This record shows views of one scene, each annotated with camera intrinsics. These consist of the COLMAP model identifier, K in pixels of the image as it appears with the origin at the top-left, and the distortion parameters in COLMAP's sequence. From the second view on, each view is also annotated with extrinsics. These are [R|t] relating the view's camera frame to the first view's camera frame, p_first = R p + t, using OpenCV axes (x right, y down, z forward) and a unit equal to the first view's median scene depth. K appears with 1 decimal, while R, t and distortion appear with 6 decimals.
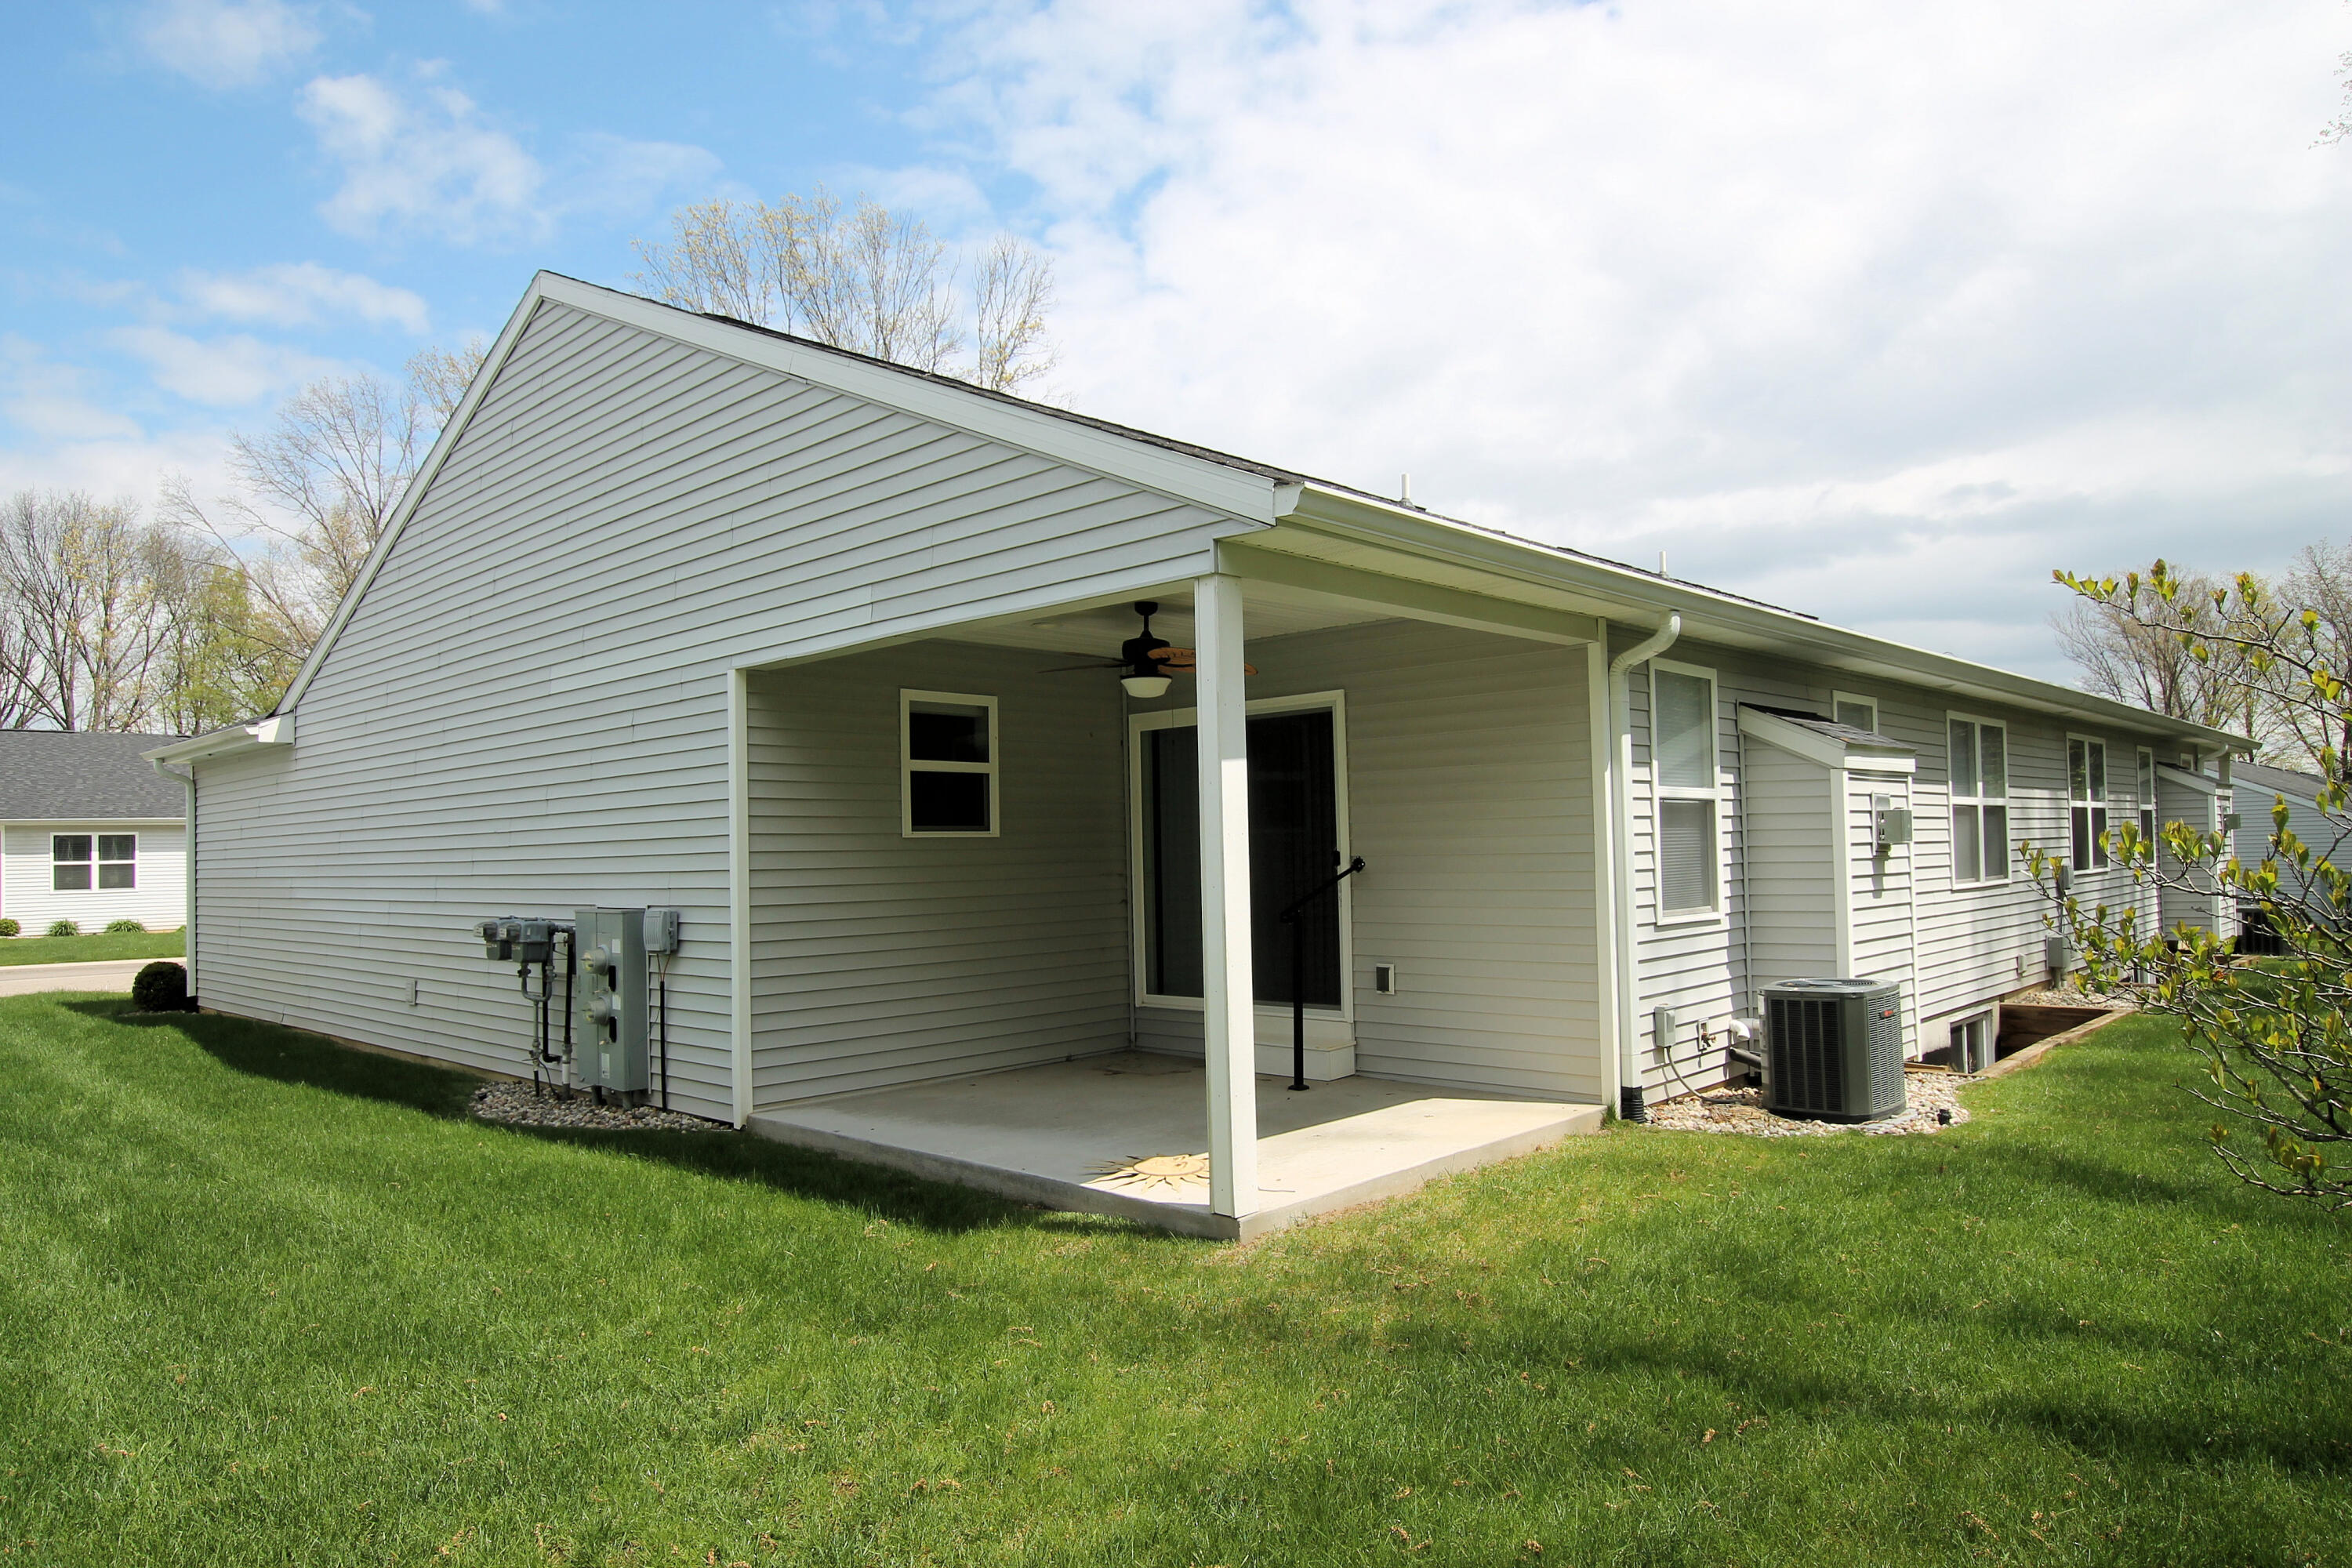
lens RADIAL K [[1424.1, 0, 1176.0], [0, 1424.1, 784.0], [0, 0, 1]] dist [-0.002019, -0.000766]
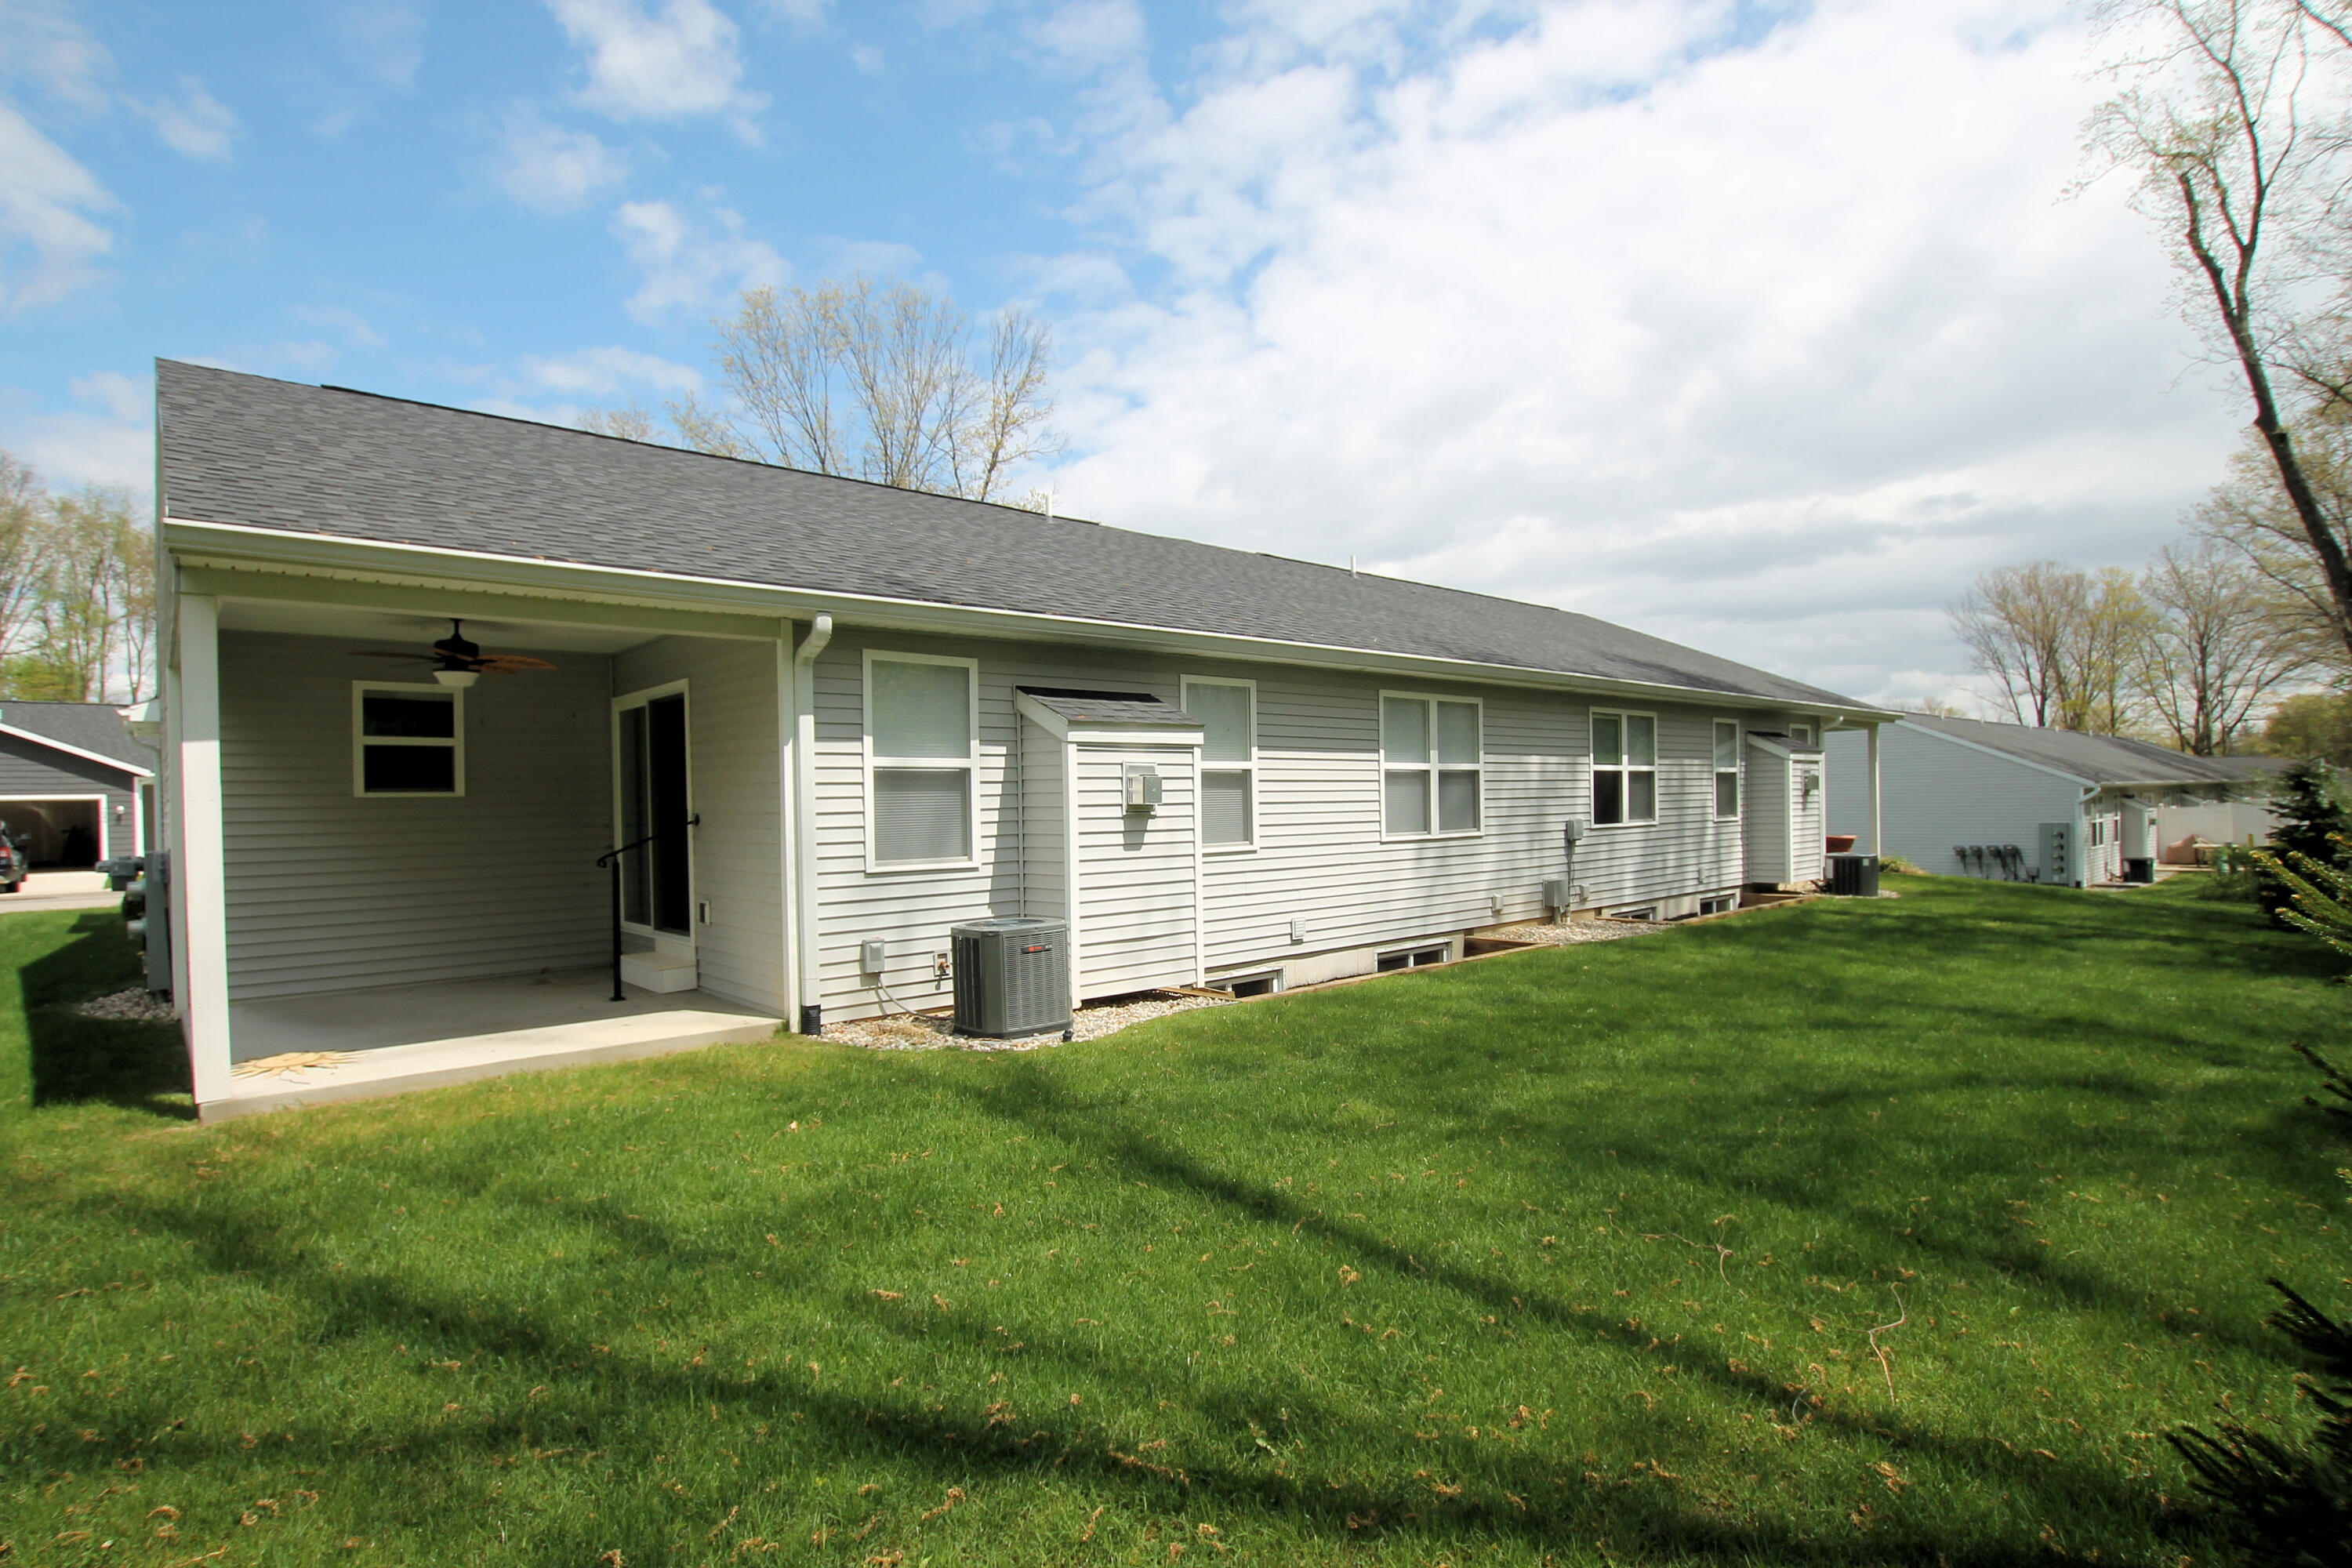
lens RADIAL K [[1136.1, 0, 1176.0], [0, 1136.1, 784.0], [0, 0, 1]] dist [-0.023835, -0.000211]
pose [[0.996736, 0.002422, -0.080691, 0.603442], [0.000309, 0.999428, 0.033810, -0.007513], [0.080727, -0.033725, 0.996166, 0.057650]]
